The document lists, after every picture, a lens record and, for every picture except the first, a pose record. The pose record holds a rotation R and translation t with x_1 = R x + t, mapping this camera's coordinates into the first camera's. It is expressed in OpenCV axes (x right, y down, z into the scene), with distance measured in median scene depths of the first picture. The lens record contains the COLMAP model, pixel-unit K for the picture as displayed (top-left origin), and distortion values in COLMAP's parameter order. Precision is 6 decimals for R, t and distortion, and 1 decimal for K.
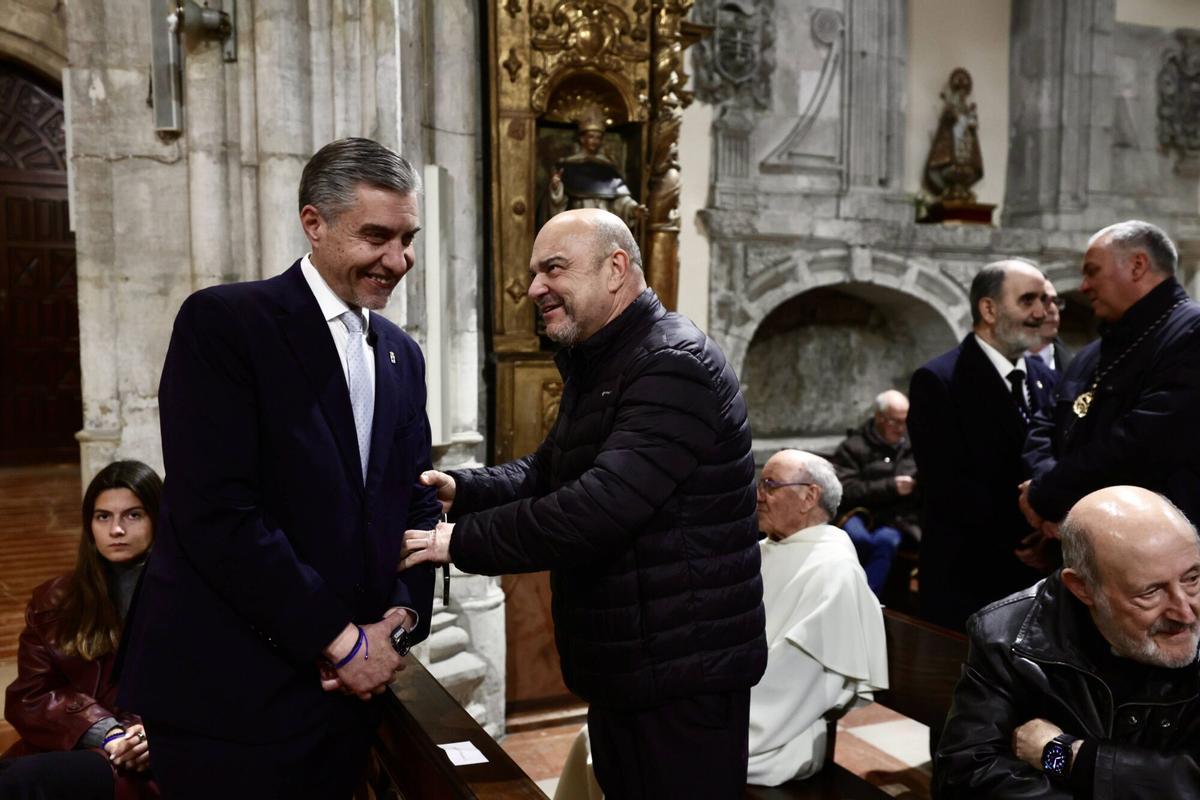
lens RADIAL K [[1124.6, 0, 607.9], [0, 1124.6, 406.6], [0, 0, 1]] dist [0.043508, 0.000000]
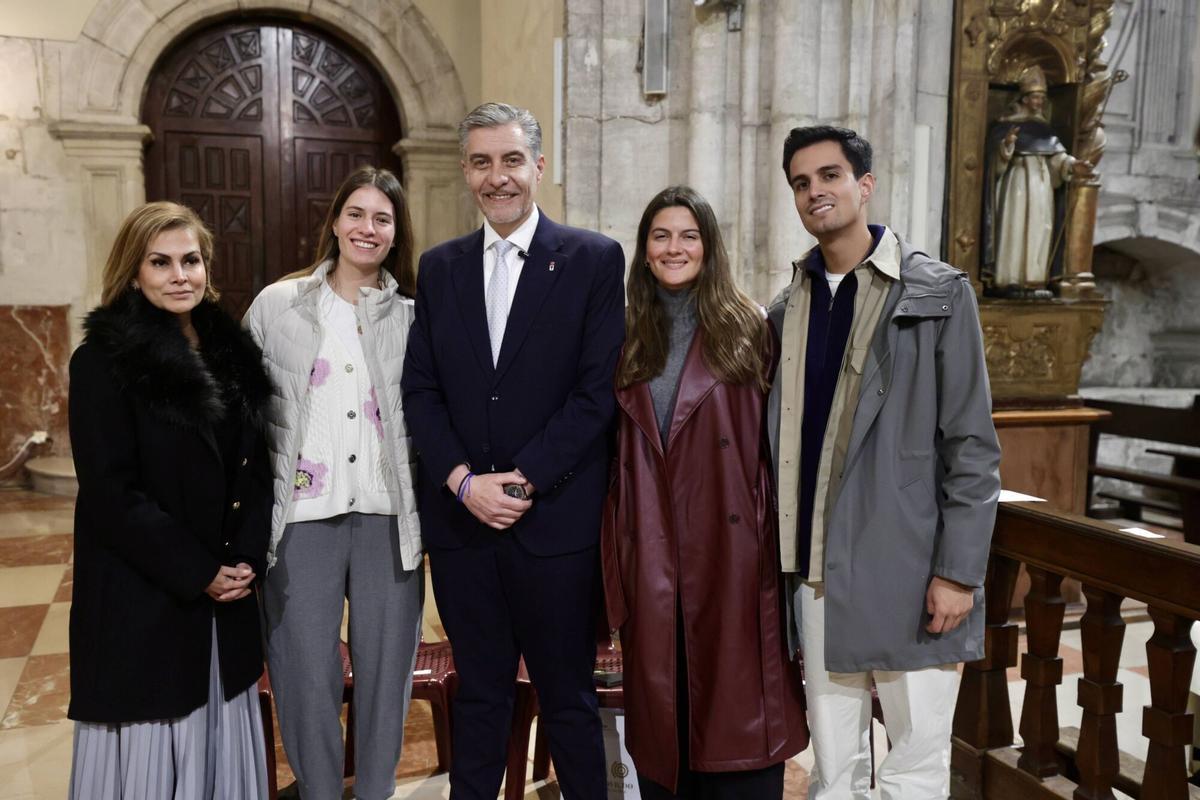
lens RADIAL K [[1124.6, 0, 591.0], [0, 1124.6, 400.7], [0, 0, 1]] dist [0.043508, 0.000000]
pose [[0.997914, 0.021247, -0.060966, -0.362696], [-0.019173, 0.999224, 0.034406, 0.021025], [0.061650, -0.033166, 0.997547, -0.117103]]
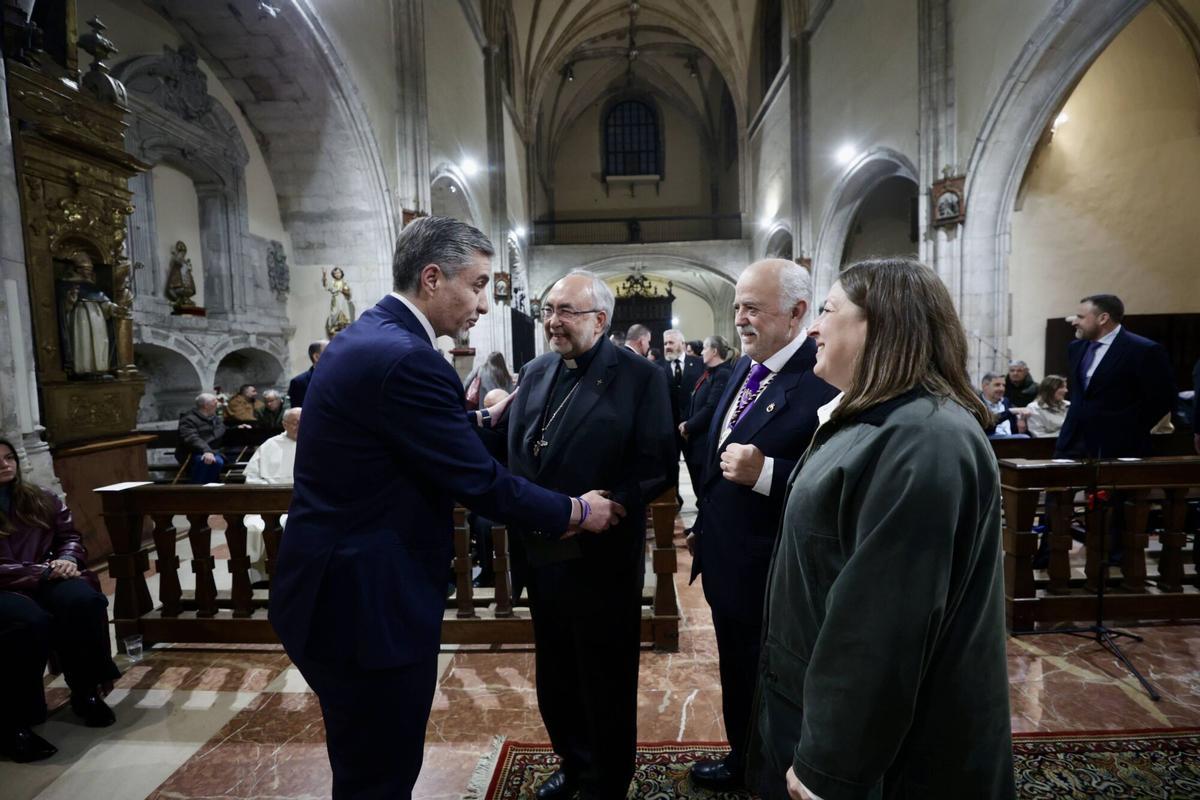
lens RADIAL K [[542.2, 0, 608.7], [0, 542.2, 395.1], [0, 0, 1]] dist [-0.032852, 0.008205]
pose [[0.422589, -0.070591, 0.903568, -0.469671], [0.082821, 0.995799, 0.039062, 0.015850], [-0.902530, 0.058327, 0.426660, -0.191394]]
